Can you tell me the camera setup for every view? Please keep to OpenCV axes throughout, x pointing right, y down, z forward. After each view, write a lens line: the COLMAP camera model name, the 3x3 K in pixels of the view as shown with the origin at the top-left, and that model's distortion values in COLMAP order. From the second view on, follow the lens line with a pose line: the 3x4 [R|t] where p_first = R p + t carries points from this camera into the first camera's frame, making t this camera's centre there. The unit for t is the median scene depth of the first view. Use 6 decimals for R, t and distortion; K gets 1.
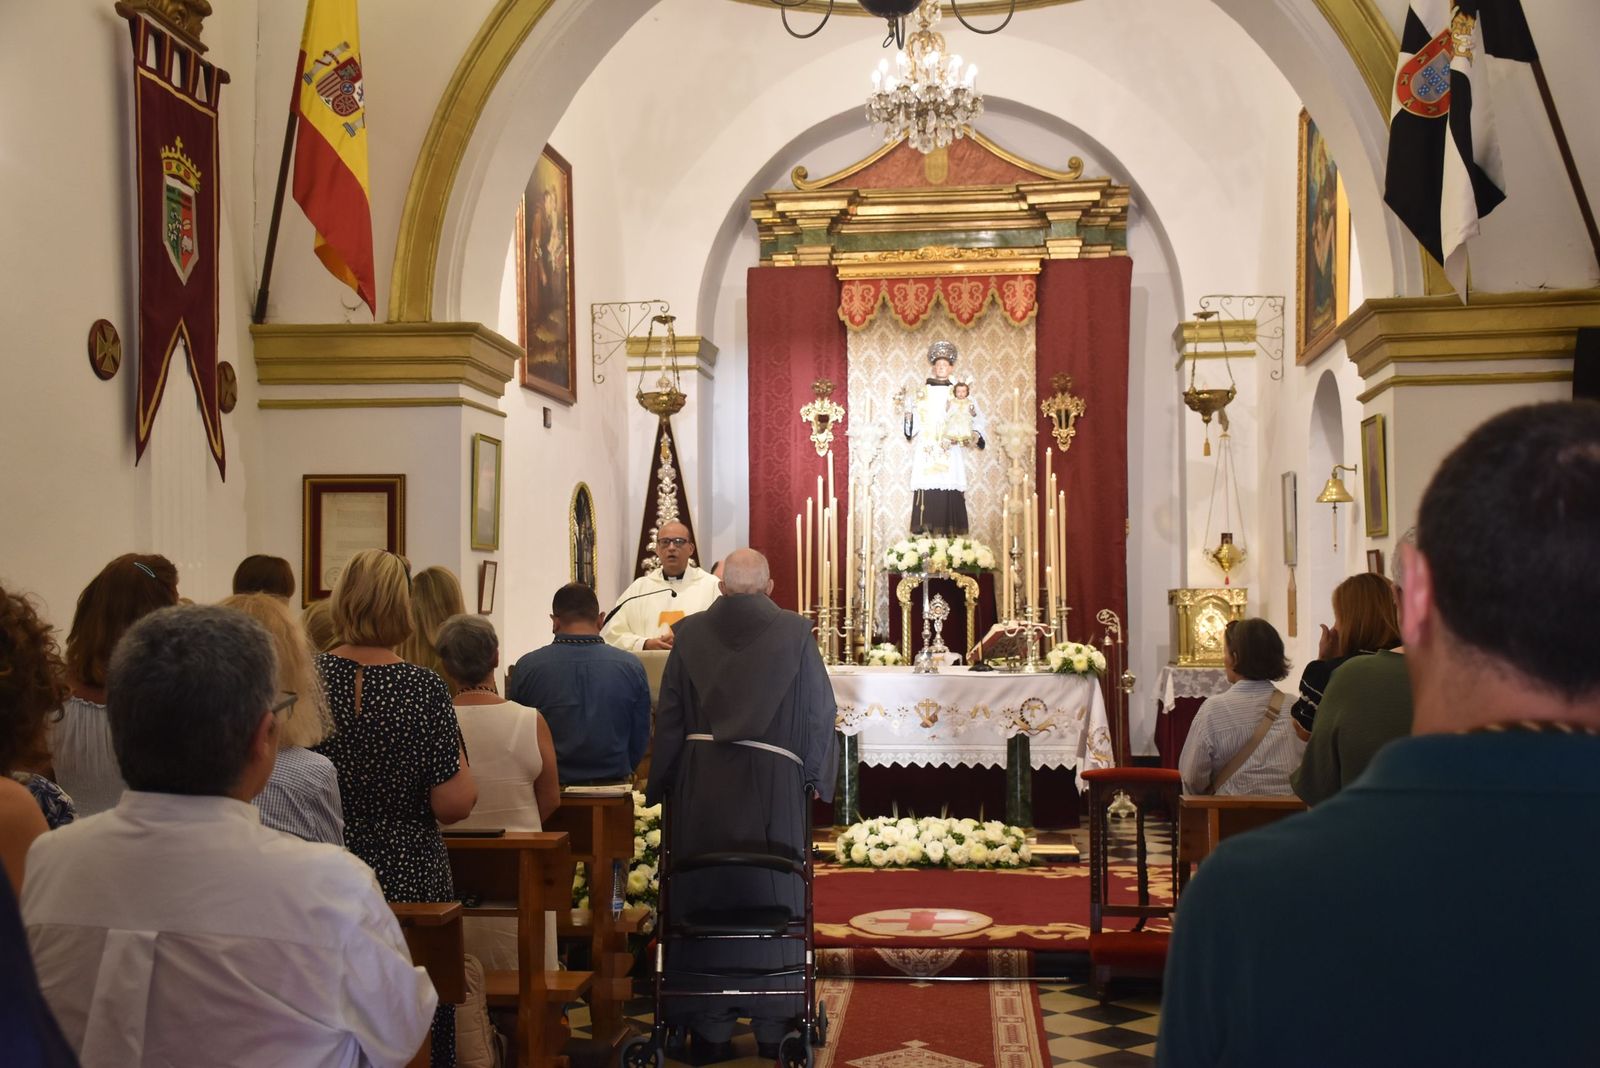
lens RADIAL K [[1835.7, 0, 805.2], [0, 1835.7, 524.8], [0, 0, 1]] dist [0.047502, 0.006050]
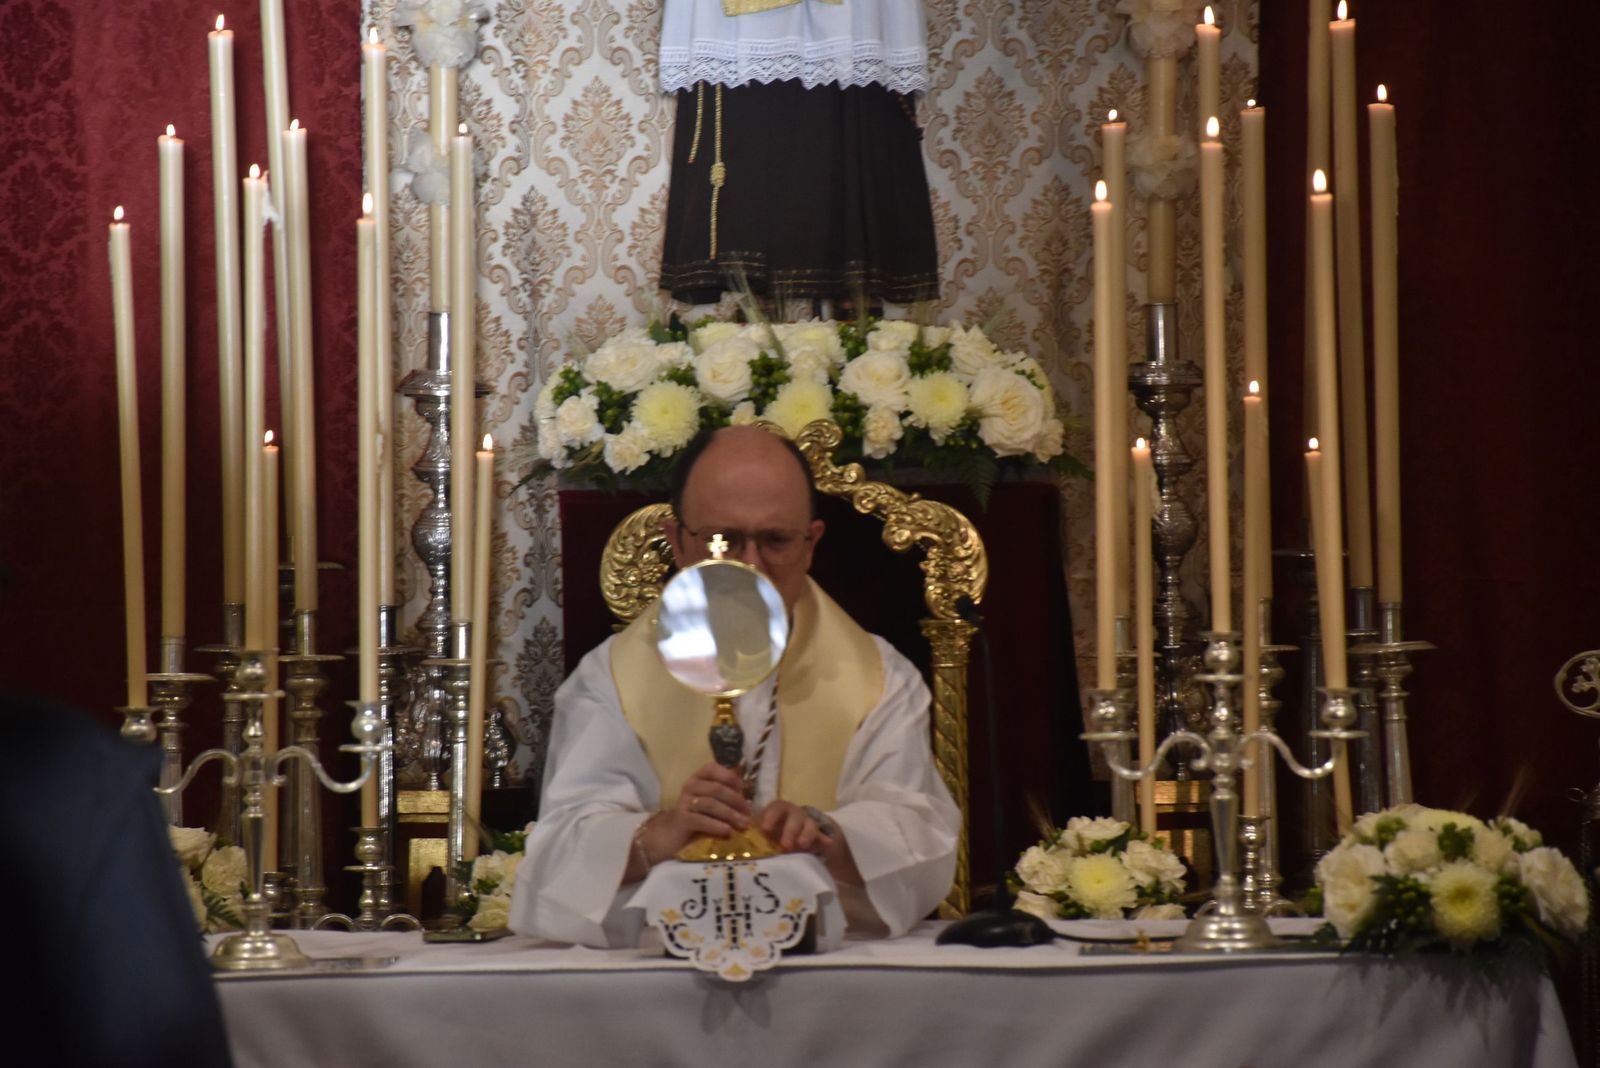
lens RADIAL K [[9100.3, 0, 800.5], [0, 9100.3, 559.2], [0, 0, 1]] dist [2.838201, 4.124957]
pose [[0.997469, -0.011925, 0.070092, -0.000604], [0.009479, 0.999338, 0.035132, -0.001890], [-0.070464, -0.034379, 0.996922, -0.044504]]
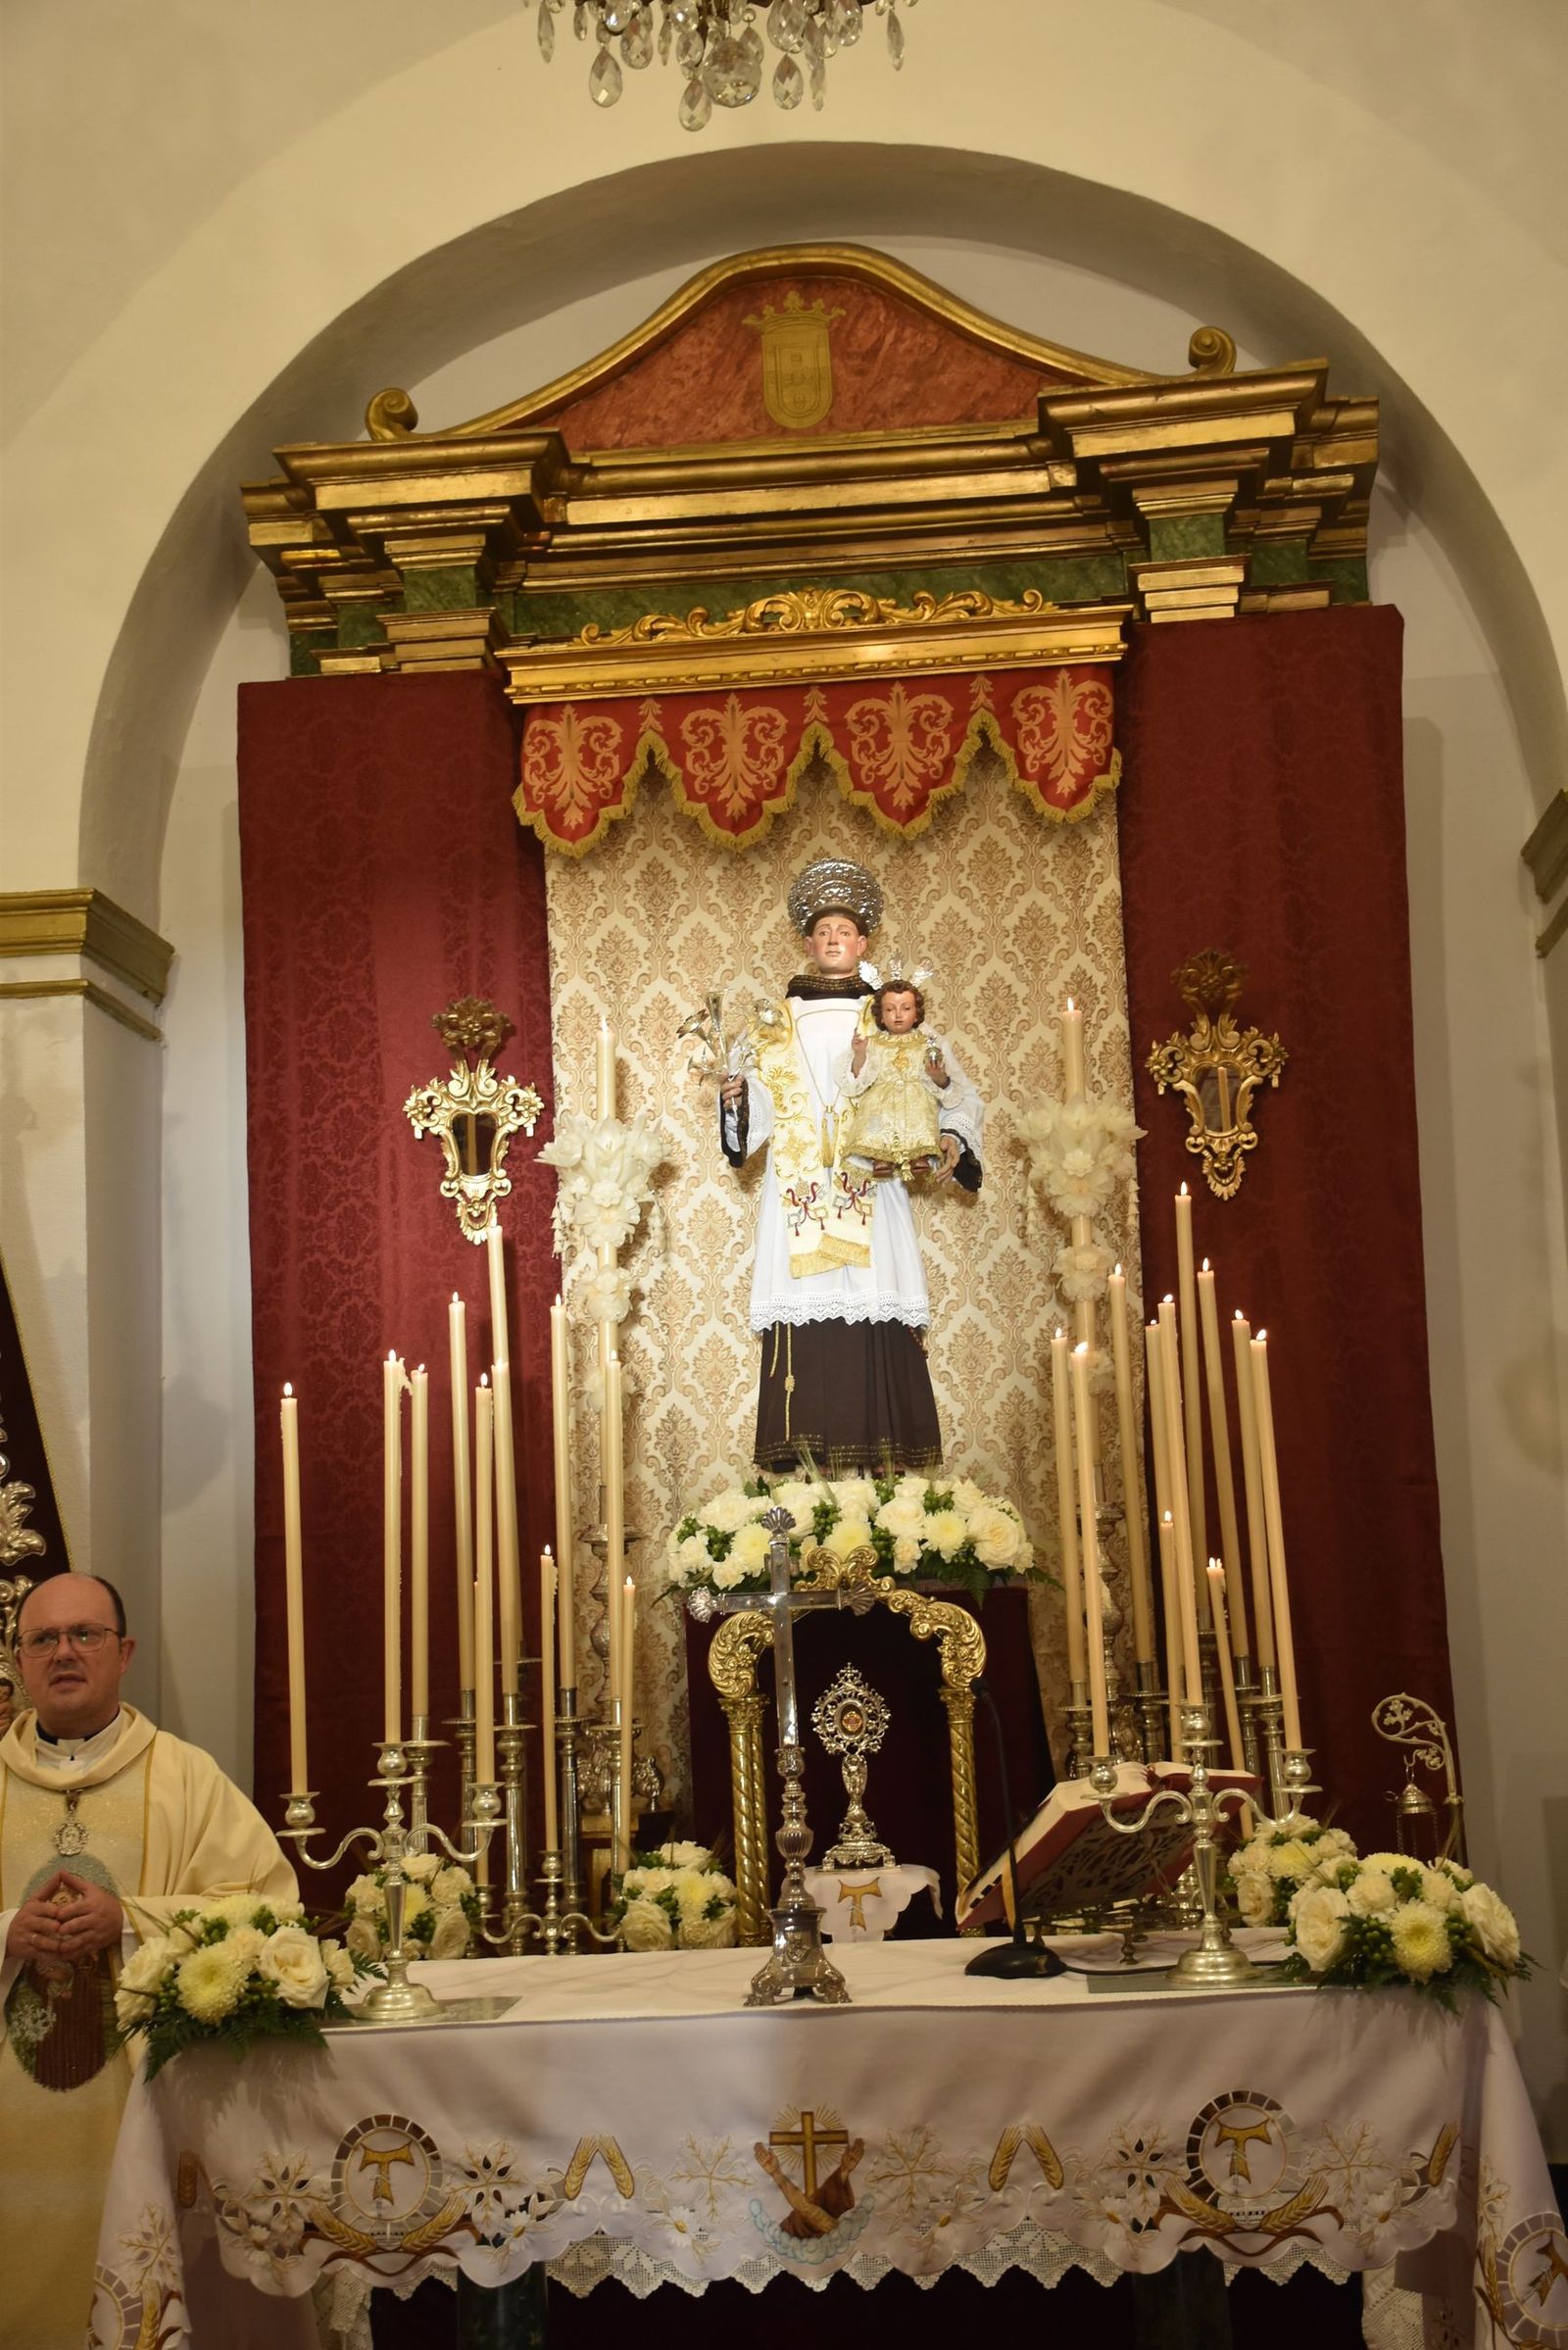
lens RADIAL K [[3243.0, 0, 798.7], [0, 3243.0, 1177.2], [0, 0, 1]] dist [0.120103, 0.406938]
pose [[0.998173, -0.034621, 0.049519, 0.038656], [0.039680, 0.993665, -0.105140, 0.013514], [-0.045566, 0.106913, 0.993224, 0.443154]]
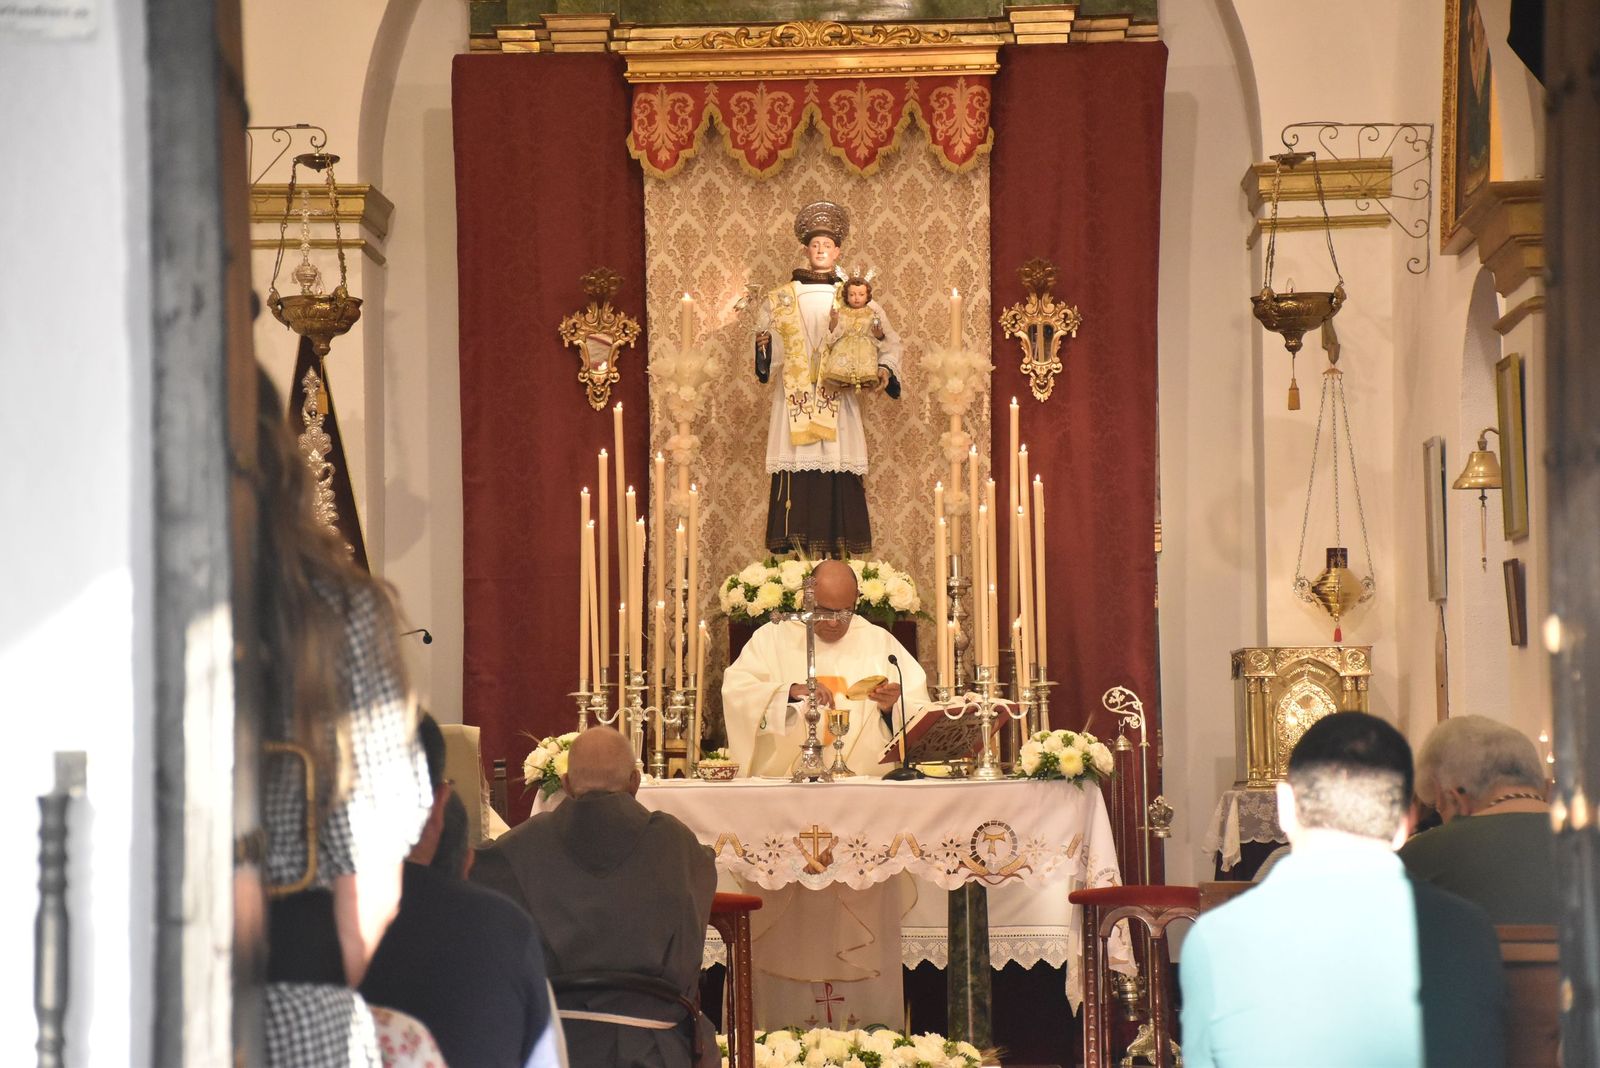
lens RADIAL K [[4973.3, 0, 797.3], [0, 4973.3, 539.4], [0, 0, 1]] dist [0.995914, 1.593446]
pose [[0.995931, -0.004779, 0.089987, -0.067093], [0.005309, 0.999970, -0.005656, 0.009462], [-0.089957, 0.006110, 0.995927, -0.483571]]
